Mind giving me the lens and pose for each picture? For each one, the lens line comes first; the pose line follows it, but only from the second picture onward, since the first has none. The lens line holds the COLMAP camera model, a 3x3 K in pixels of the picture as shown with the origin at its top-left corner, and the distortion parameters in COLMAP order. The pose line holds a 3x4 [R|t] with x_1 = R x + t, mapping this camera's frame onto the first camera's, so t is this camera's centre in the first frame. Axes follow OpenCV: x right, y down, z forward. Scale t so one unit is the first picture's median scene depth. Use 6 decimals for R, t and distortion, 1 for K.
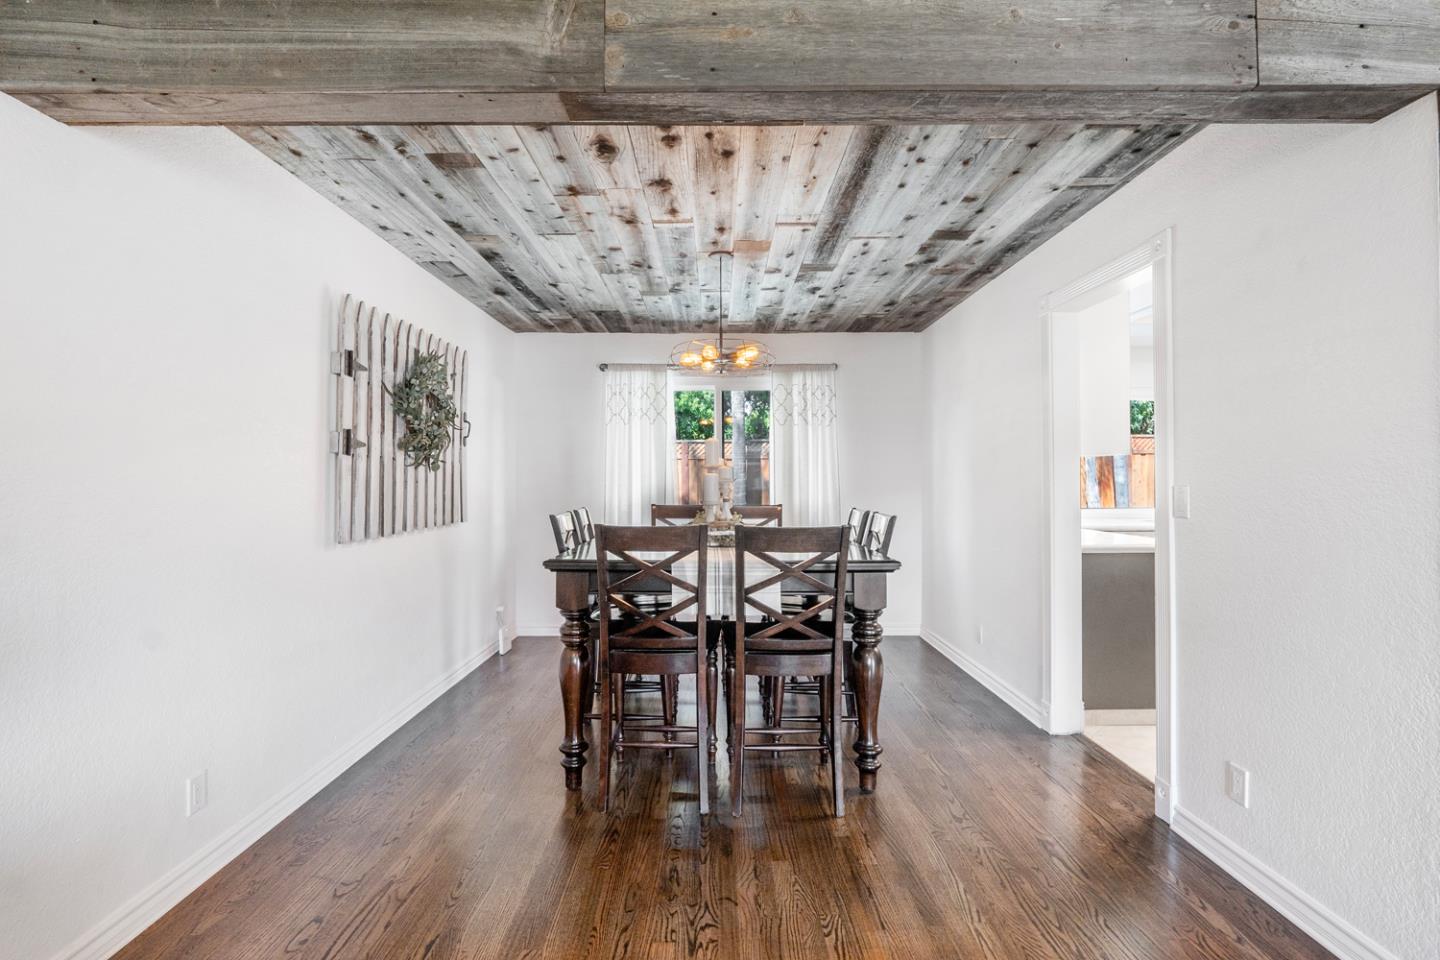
lens RADIAL K [[674.9, 0, 720.0], [0, 674.9, 471.9], [0, 0, 1]] dist [0.000462, -0.000028]
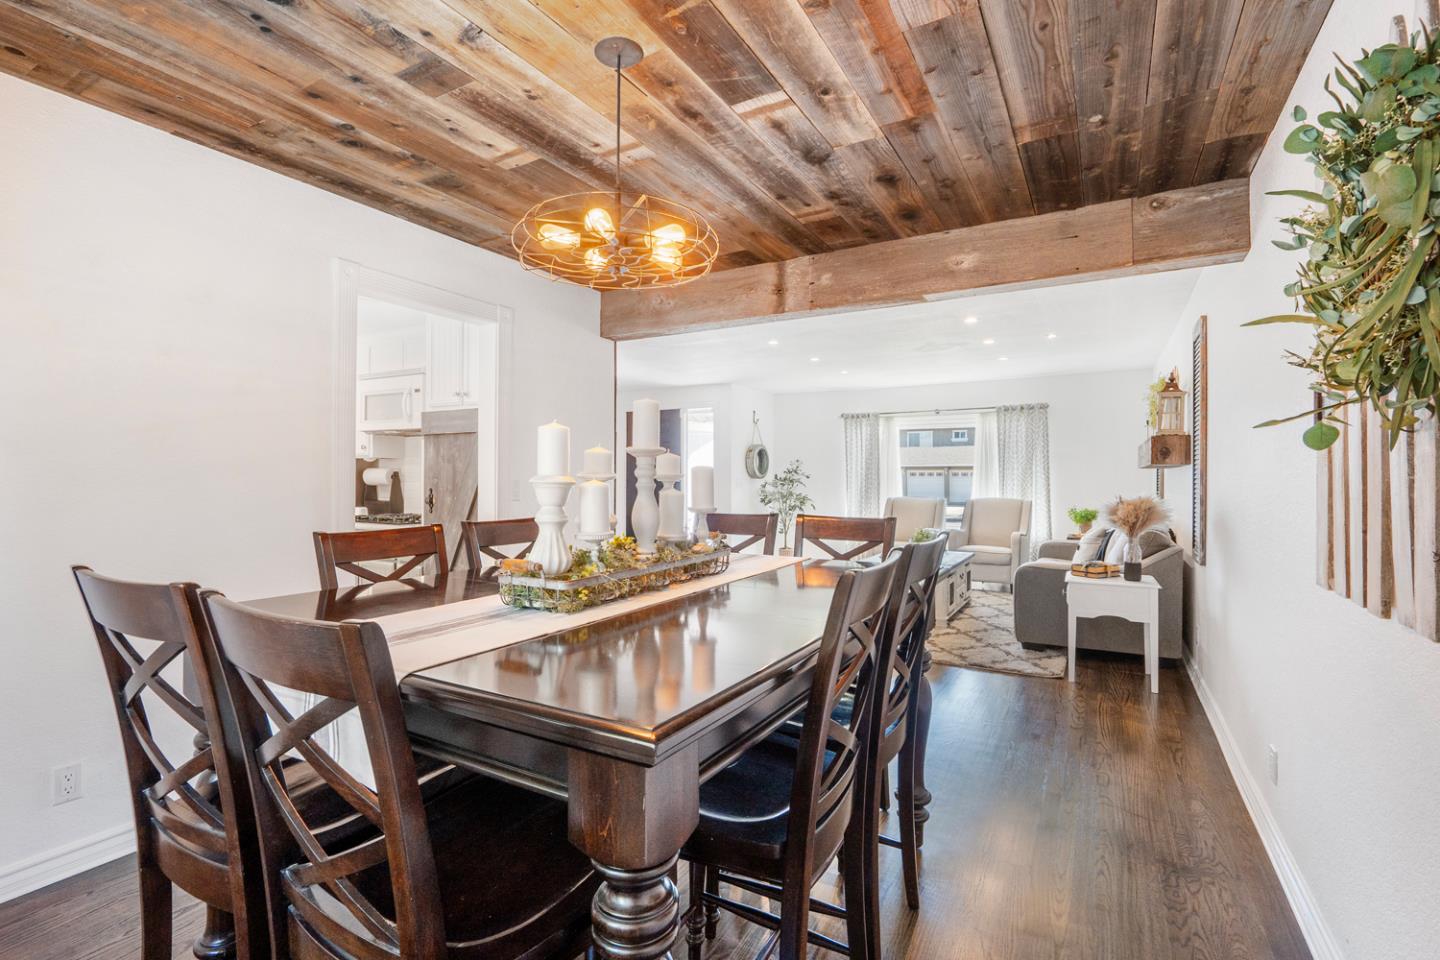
lens RADIAL K [[674.9, 0, 720.0], [0, 674.9, 471.9], [0, 0, 1]] dist [0.000462, -0.000028]
pose [[-0.864379, 0.003296, 0.502830, -0.386877], [-0.005142, 0.999868, -0.015393, 0.016473], [-0.502815, -0.015891, -0.864248, 1.650614]]
